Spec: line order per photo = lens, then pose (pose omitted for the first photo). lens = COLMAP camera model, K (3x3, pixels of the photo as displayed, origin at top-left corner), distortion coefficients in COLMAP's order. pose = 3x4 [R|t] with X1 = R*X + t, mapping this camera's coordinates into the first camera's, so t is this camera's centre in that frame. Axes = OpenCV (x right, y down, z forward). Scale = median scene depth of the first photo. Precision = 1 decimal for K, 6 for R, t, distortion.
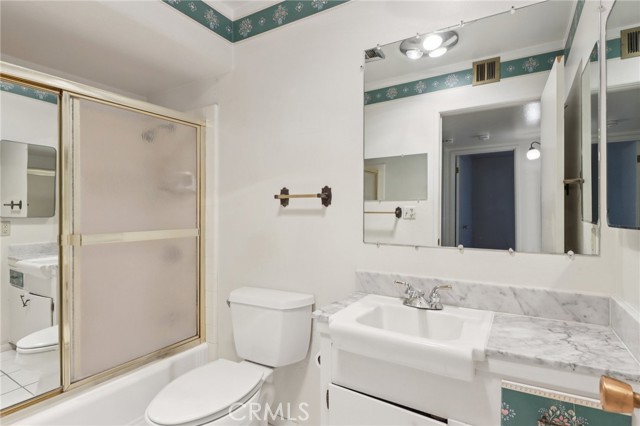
lens RADIAL K [[327.0, 0, 325.2], [0, 327.0, 215.2], [0, 0, 1]] dist [0.014093, -0.000935]
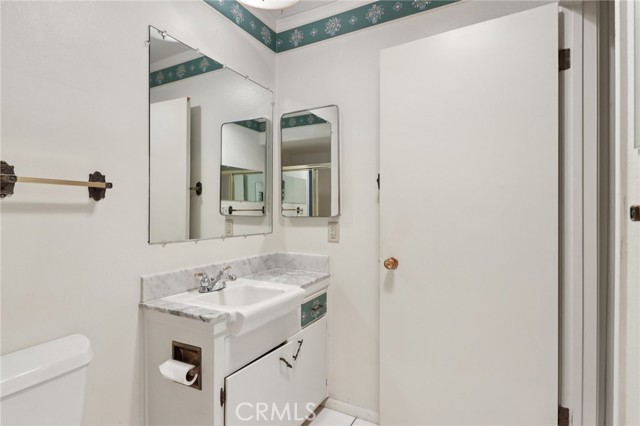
lens RADIAL K [[327.0, 0, 324.5], [0, 327.0, 210.9], [0, 0, 1]] dist [0.014093, -0.000935]
pose [[-0.042707, -0.004558, 0.999077, -0.881368], [-0.002780, 0.999986, 0.004443, -0.010696], [-0.999084, -0.002588, -0.042719, 0.638123]]
